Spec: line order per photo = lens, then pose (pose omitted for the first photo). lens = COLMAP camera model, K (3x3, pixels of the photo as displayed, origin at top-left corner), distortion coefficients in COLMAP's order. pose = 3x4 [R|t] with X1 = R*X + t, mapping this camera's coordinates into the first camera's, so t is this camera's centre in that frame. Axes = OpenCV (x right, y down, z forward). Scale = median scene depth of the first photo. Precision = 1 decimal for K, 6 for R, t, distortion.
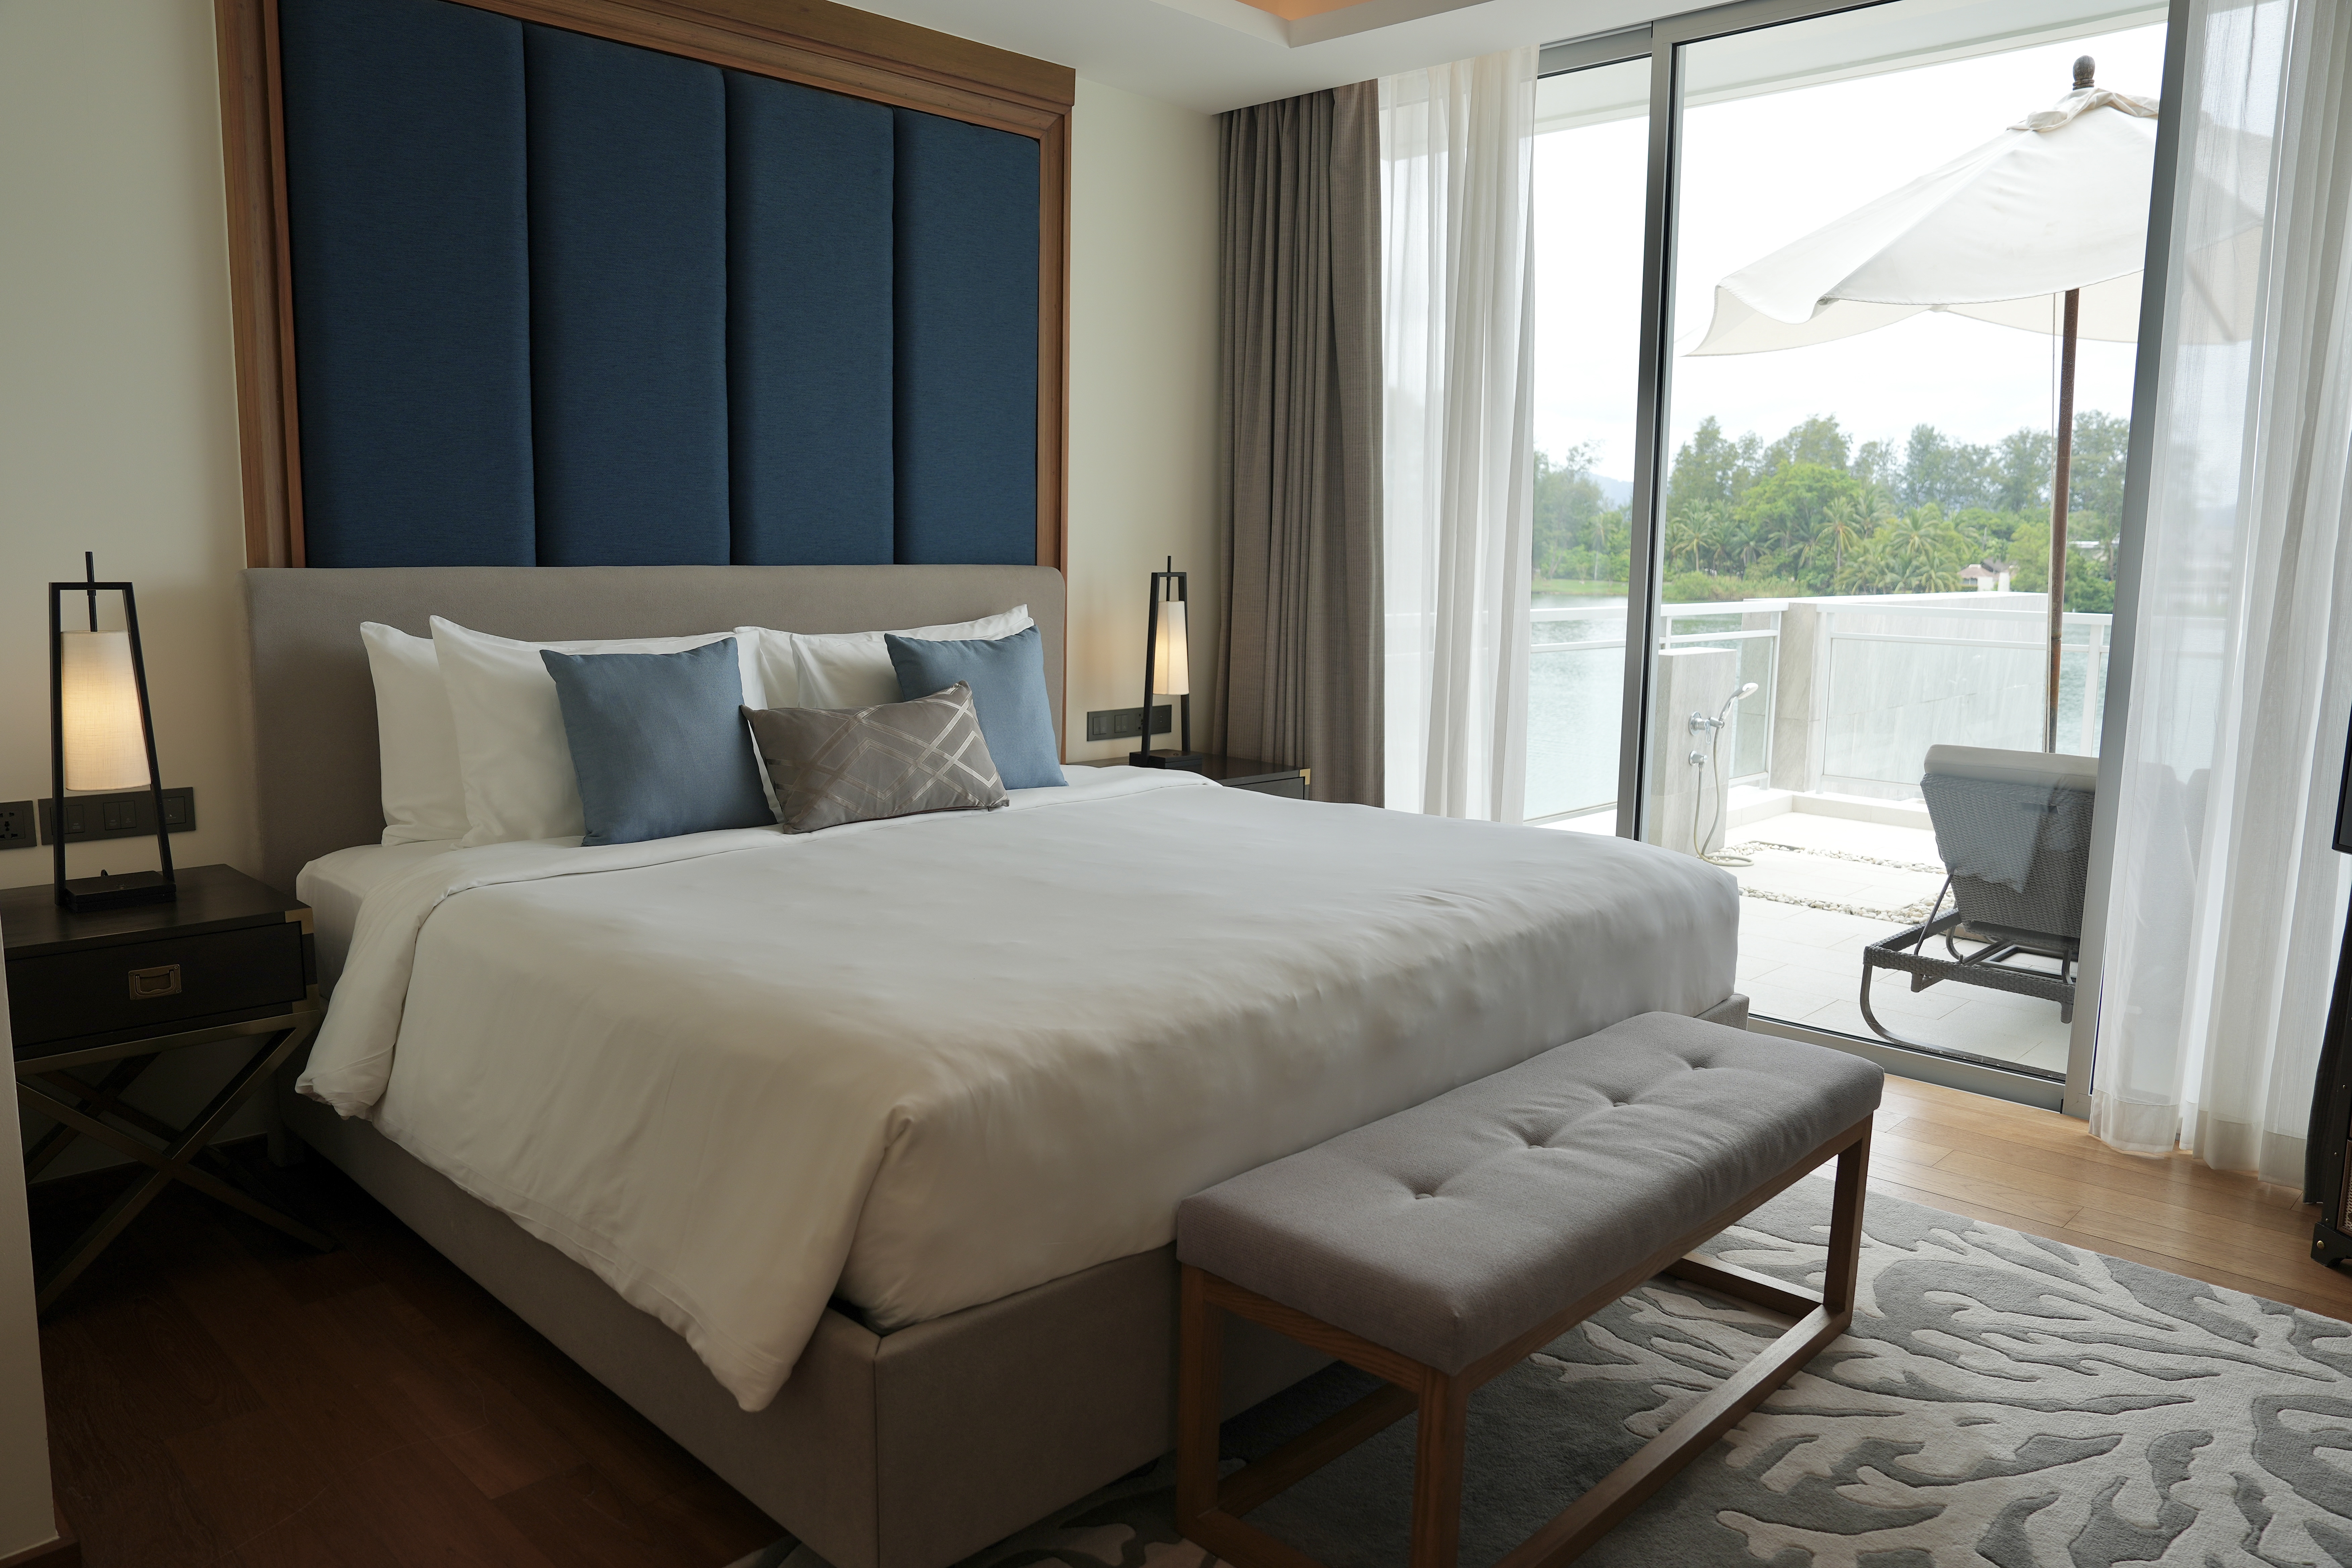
lens RADIAL K [[1592.2, 0, 1176.0], [0, 1592.2, 784.0], [0, 0, 1]] dist [-0.086435, 0.051288]
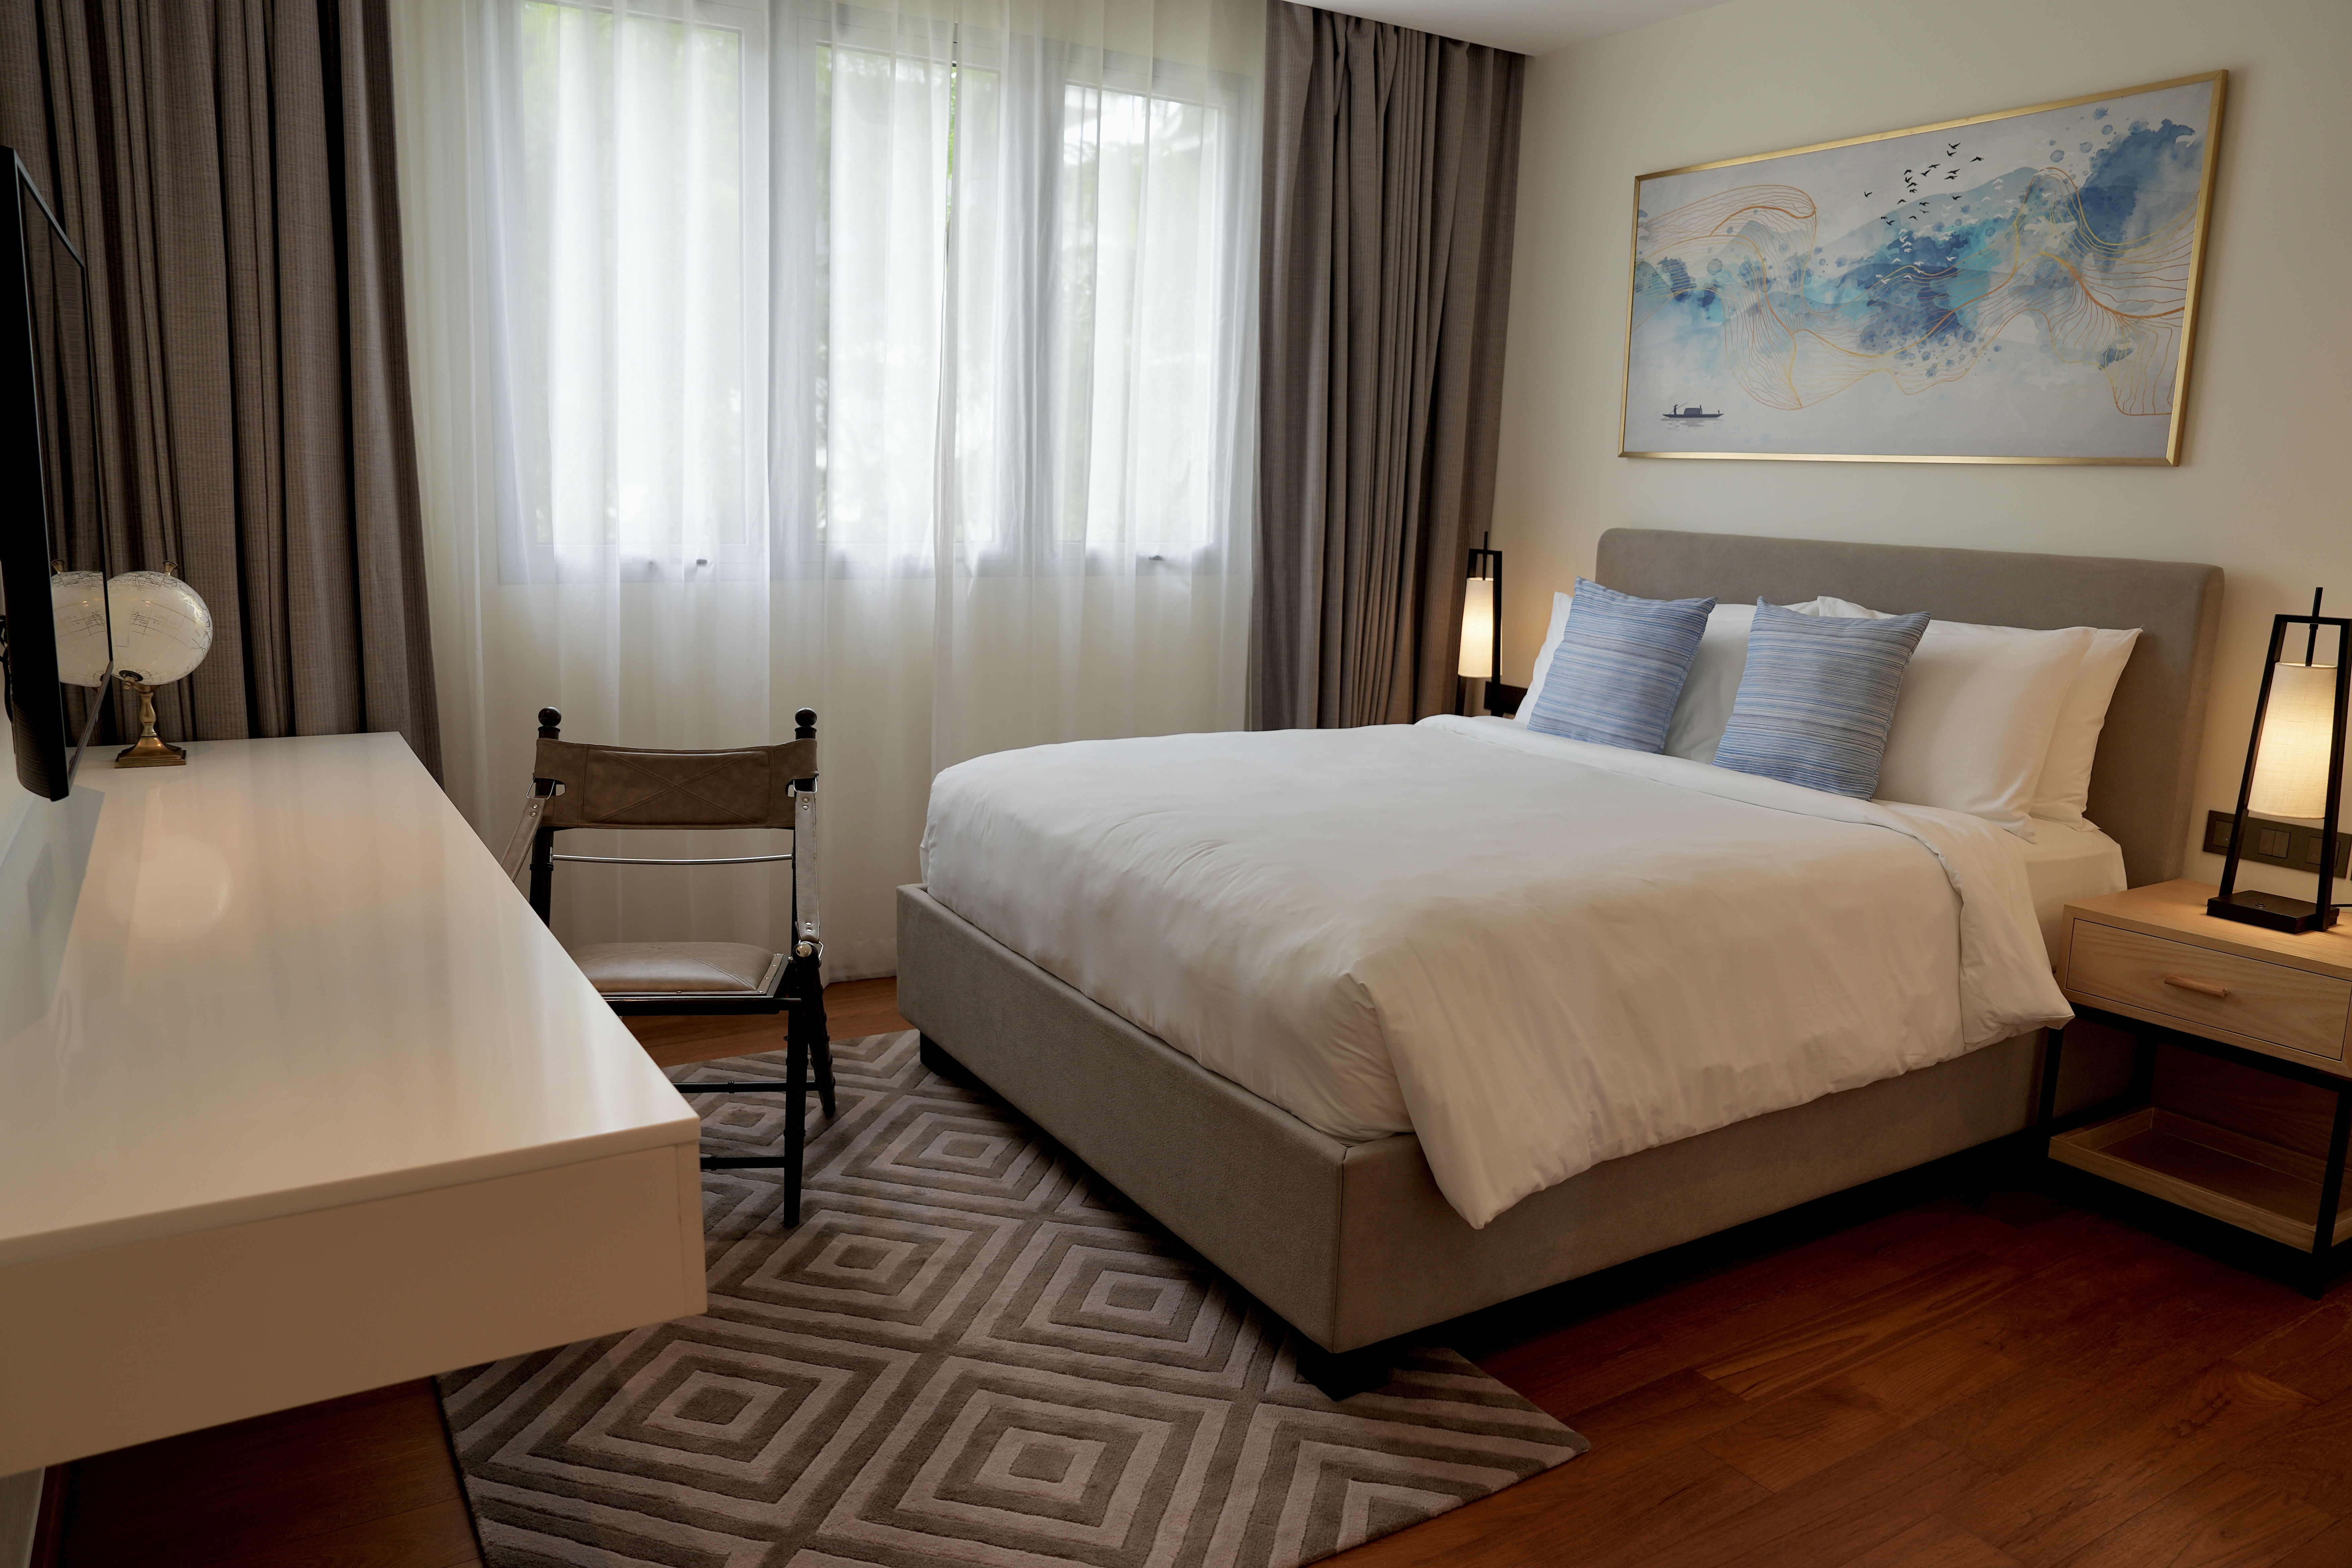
lens RADIAL K [[1592.2, 0, 1176.0], [0, 1592.2, 784.0], [0, 0, 1]] dist [-0.086435, 0.051288]
pose [[-0.253567, 0.140001, -0.957133, 0.495936], [-0.196351, 0.961423, 0.192647, -0.072596], [0.947180, 0.236783, -0.216295, 0.532823]]
